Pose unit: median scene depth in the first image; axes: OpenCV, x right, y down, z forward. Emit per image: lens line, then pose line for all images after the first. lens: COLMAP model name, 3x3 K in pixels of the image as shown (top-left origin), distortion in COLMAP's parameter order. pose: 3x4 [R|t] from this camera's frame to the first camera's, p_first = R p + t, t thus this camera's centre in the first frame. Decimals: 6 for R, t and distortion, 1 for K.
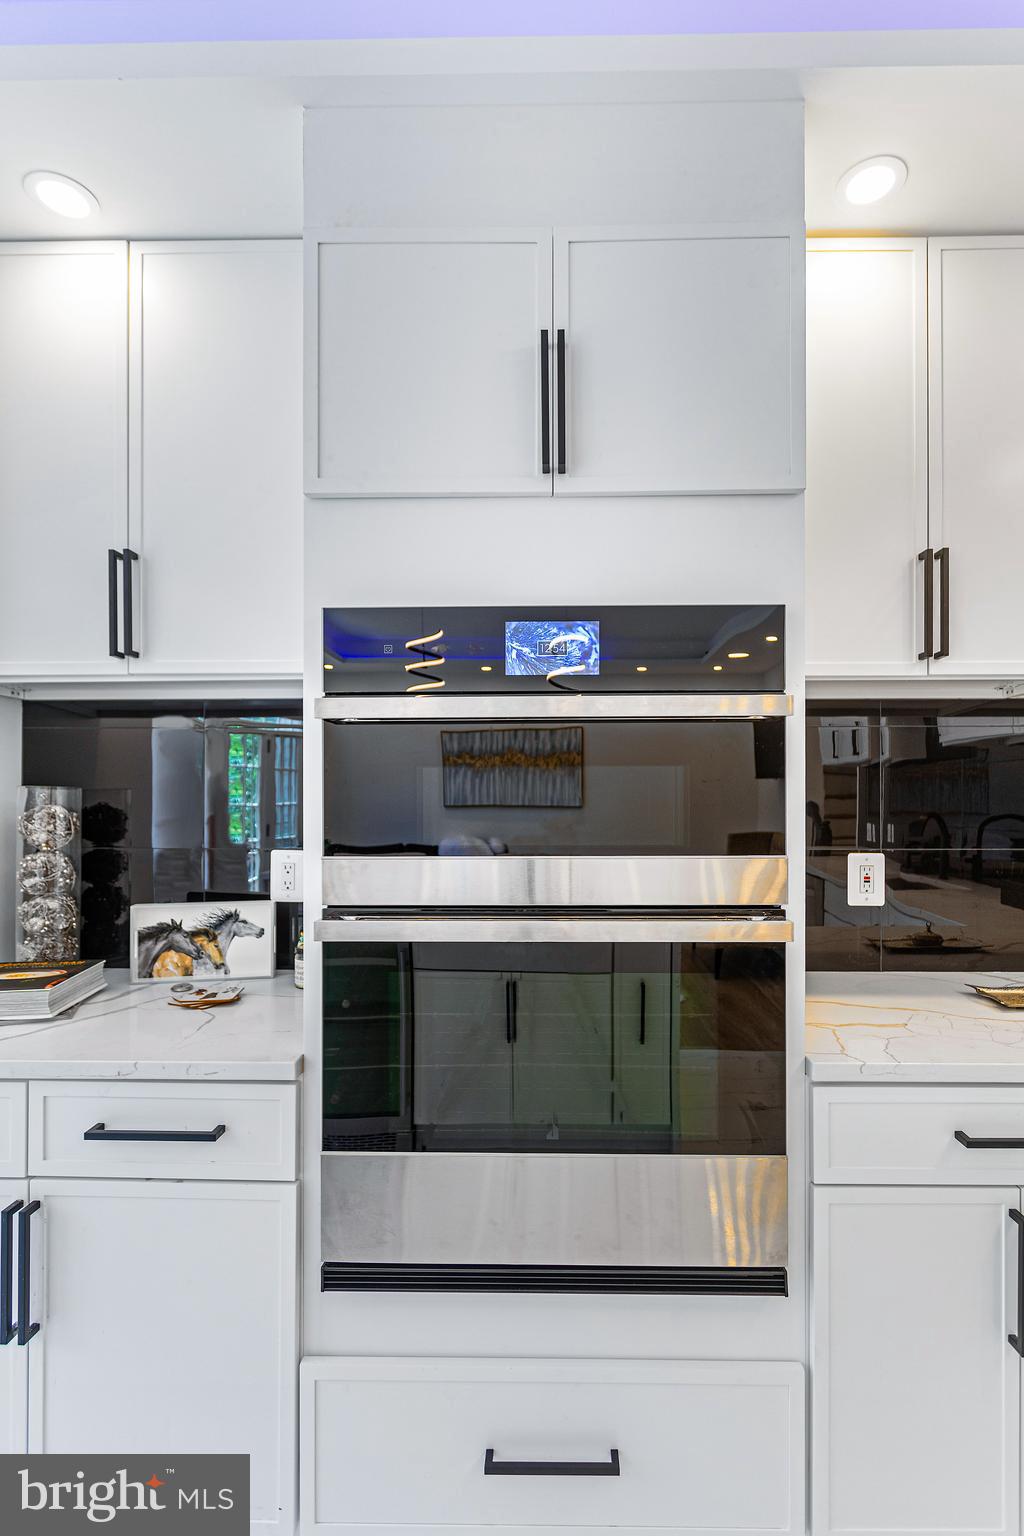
lens RADIAL K [[742.0, 0, 464.9], [0, 742.0, 792.5], [0, 0, 1]] dist [0.004284, 0.000932]
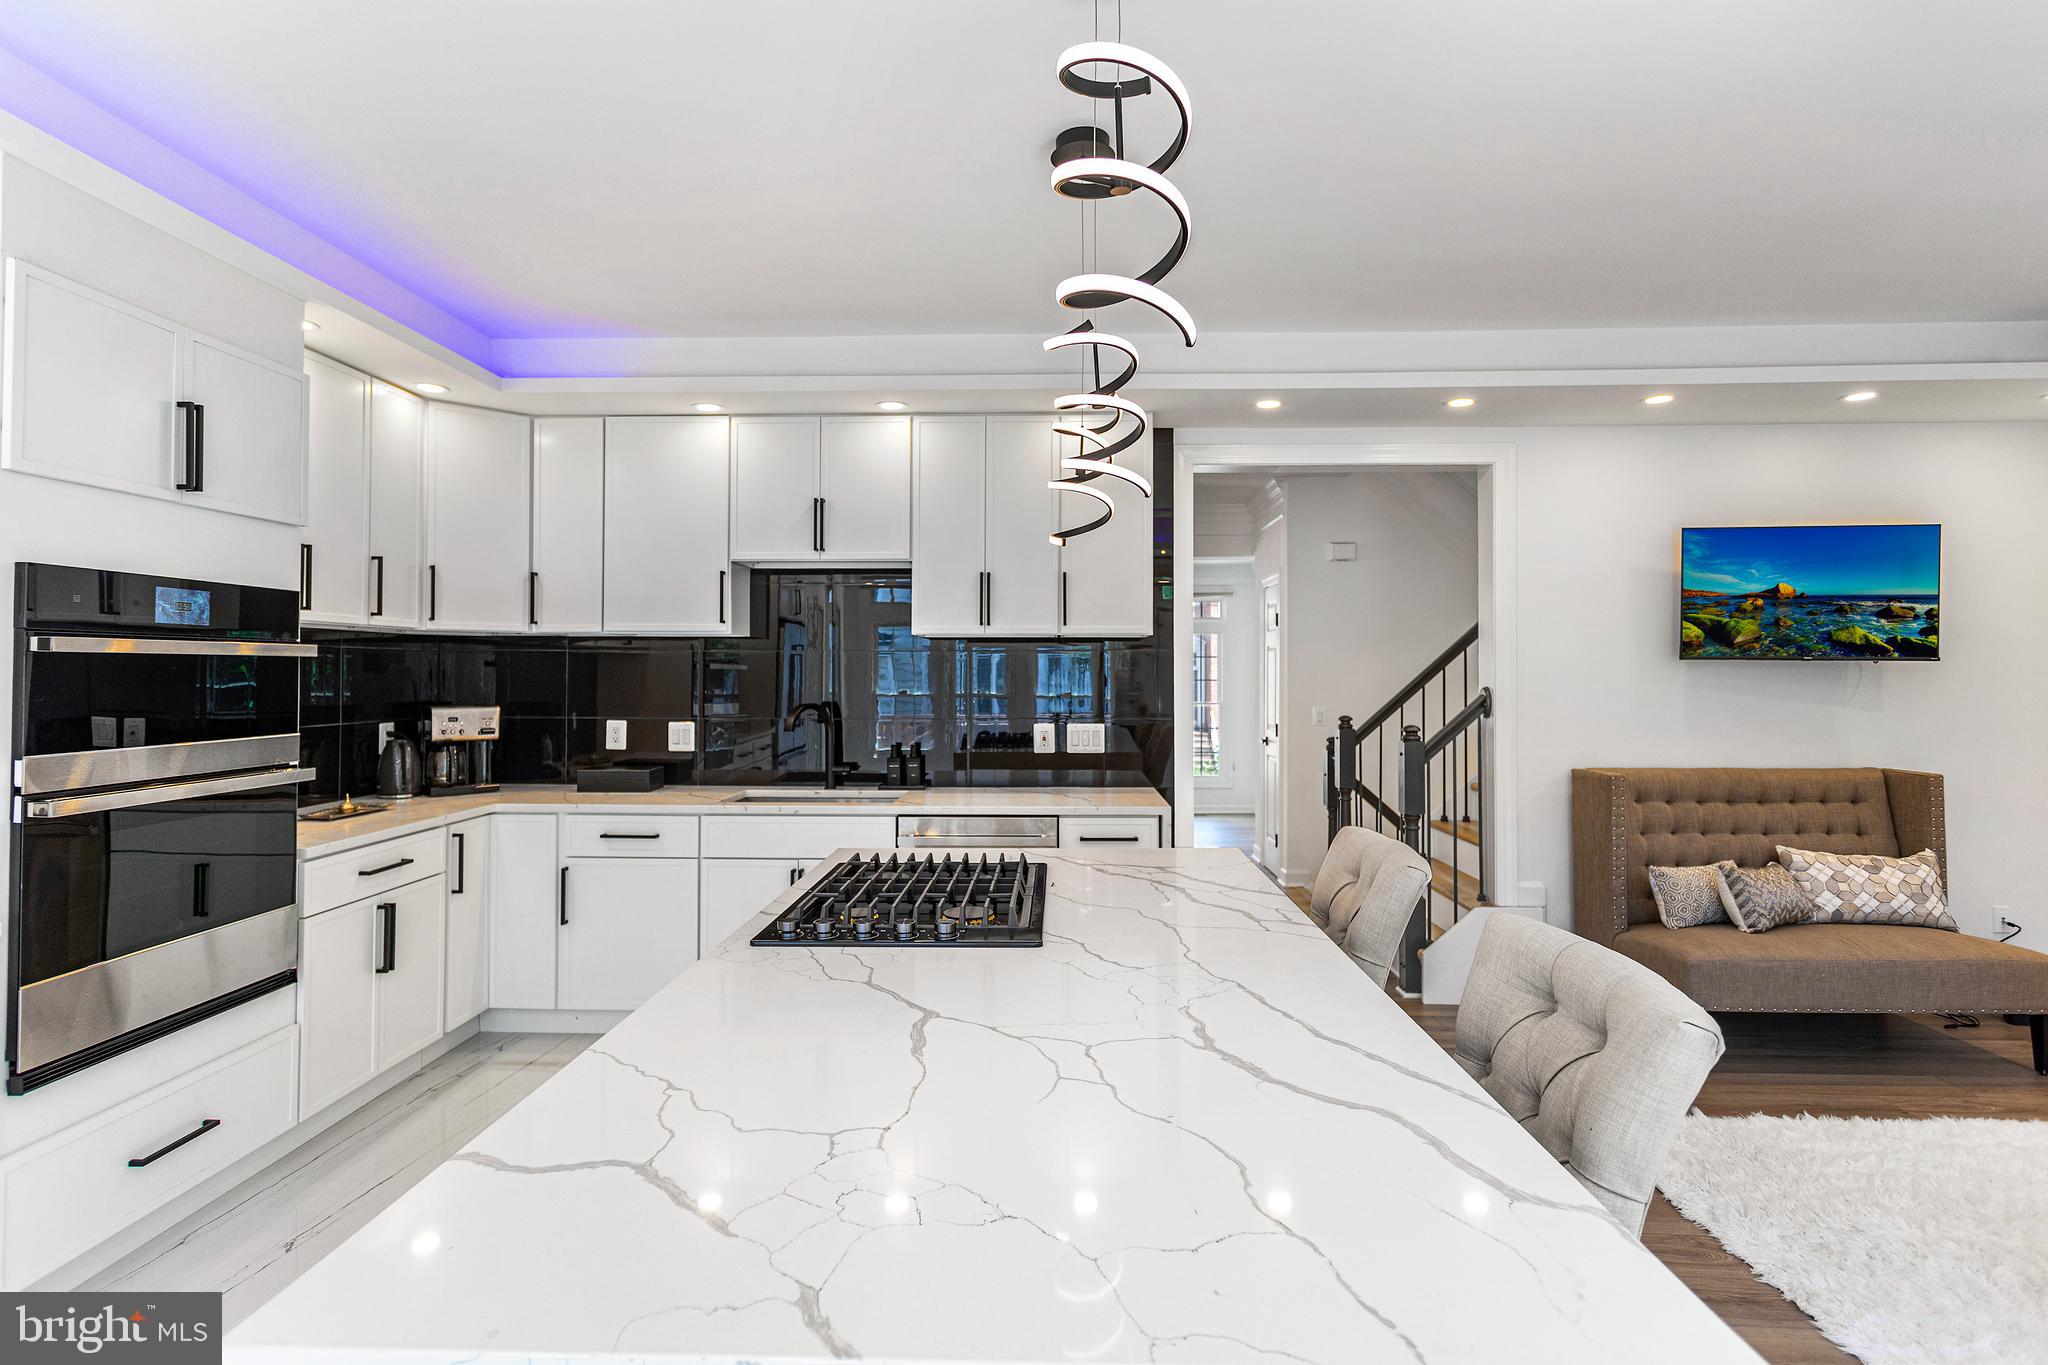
lens RADIAL K [[989.4, 0, 1013.7], [0, 989.4, 663.2], [0, 0, 1]] dist [0.004284, 0.000932]
pose [[-0.001177, 0.017110, 0.999853, -1.884410], [-0.005307, 0.999839, -0.017116, -0.052321], [-0.999985, -0.005326, -0.001086, -0.684423]]
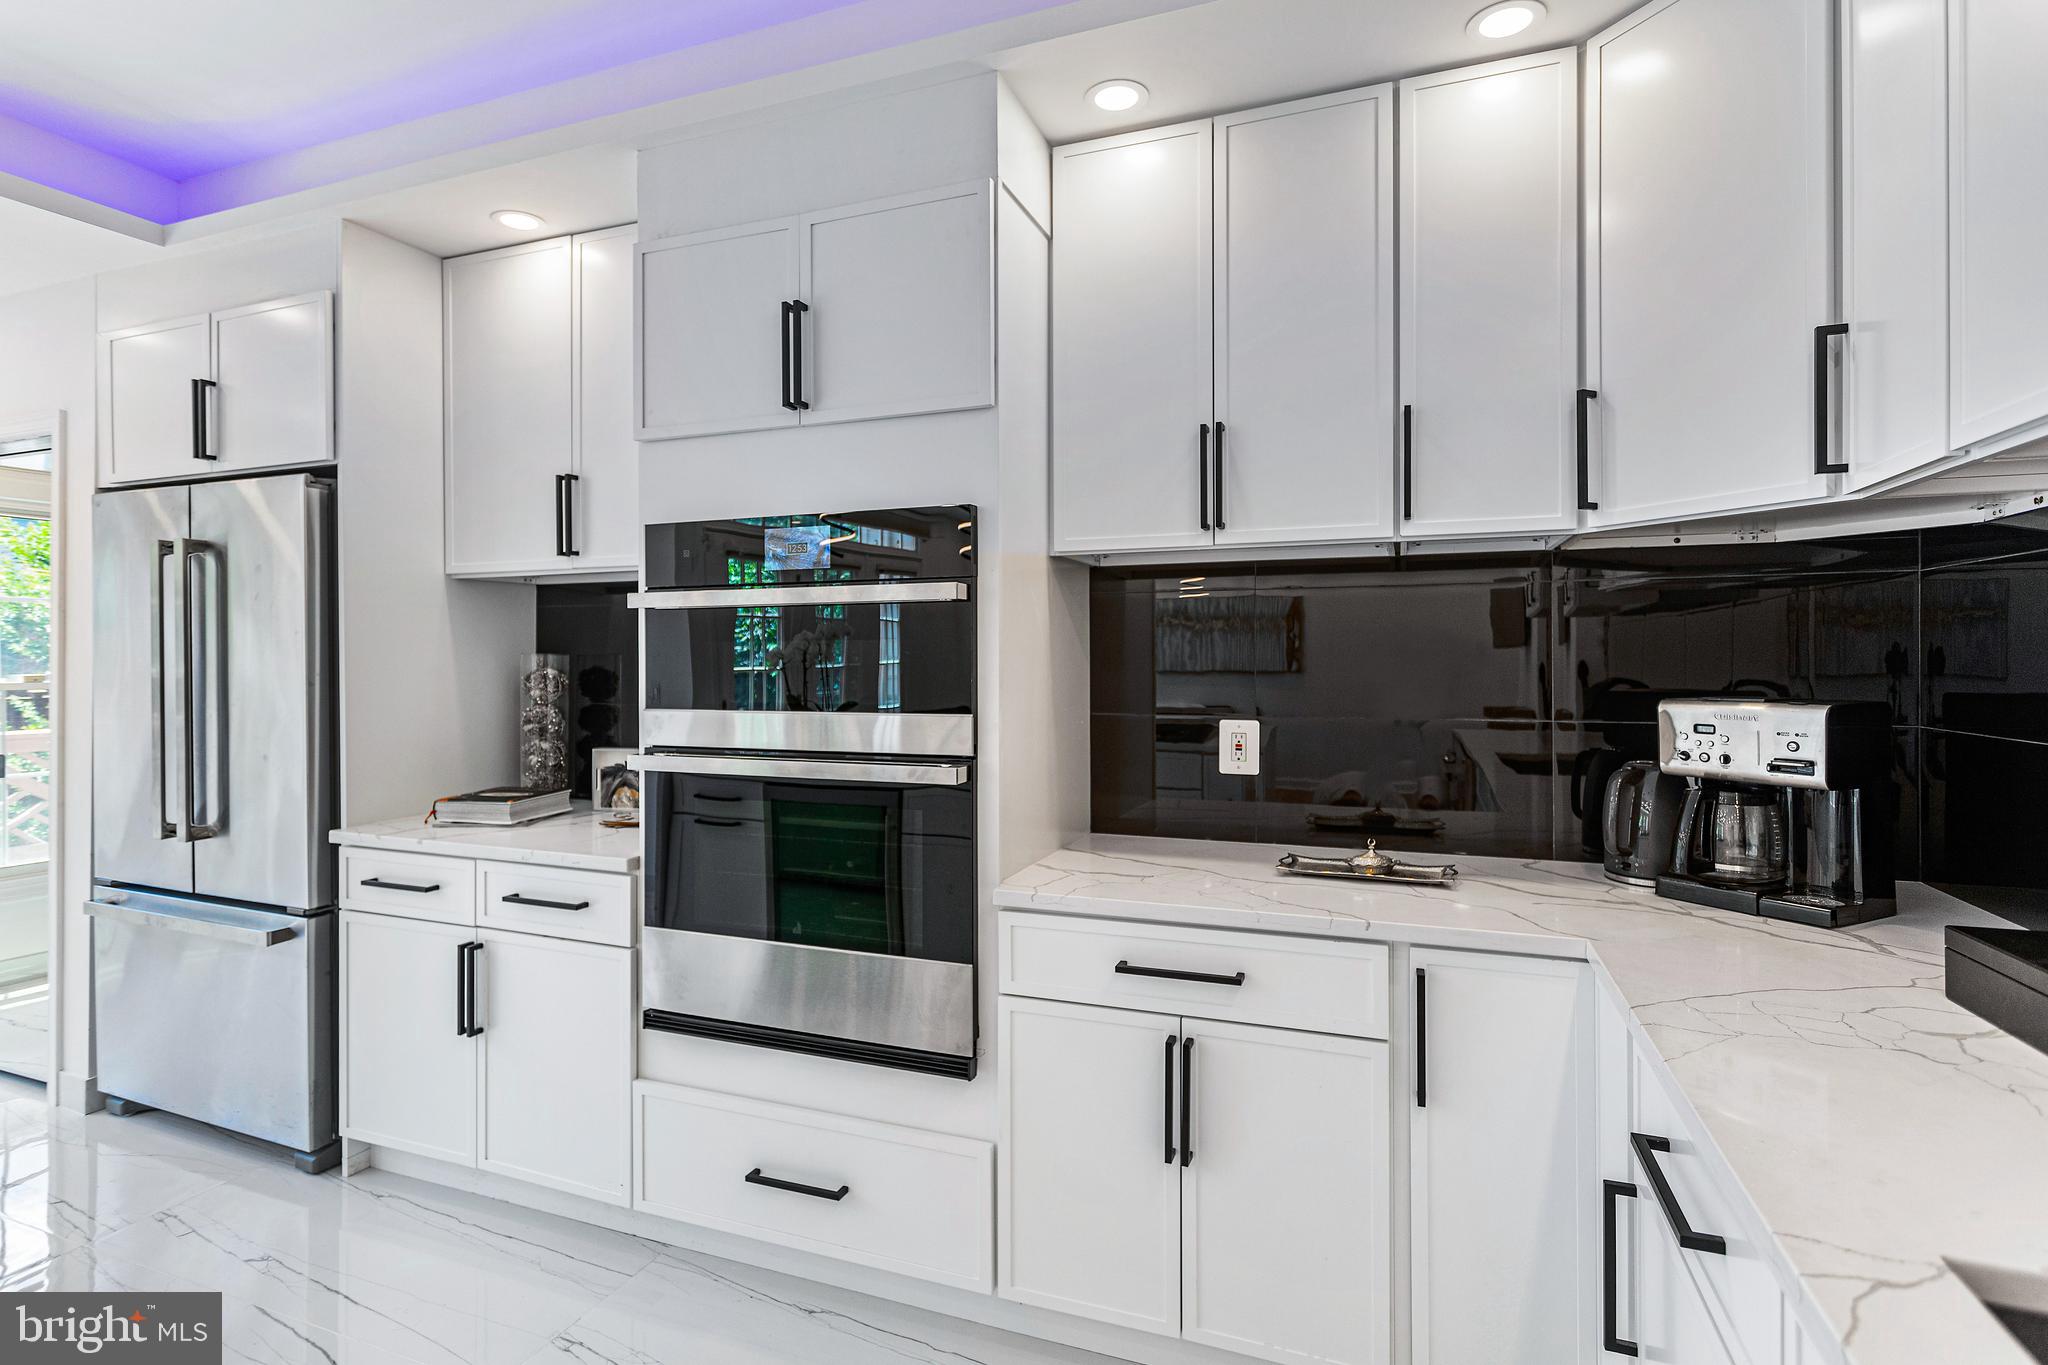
lens RADIAL K [[989.4, 0, 1013.7], [0, 989.4, 663.2], [0, 0, 1]] dist [0.004284, 0.000932]
pose [[0.950861, 0.006973, -0.309539, 0.960538], [-0.003558, 0.999926, 0.011594, -0.018317], [0.309597, -0.009923, 0.950816, -0.482000]]
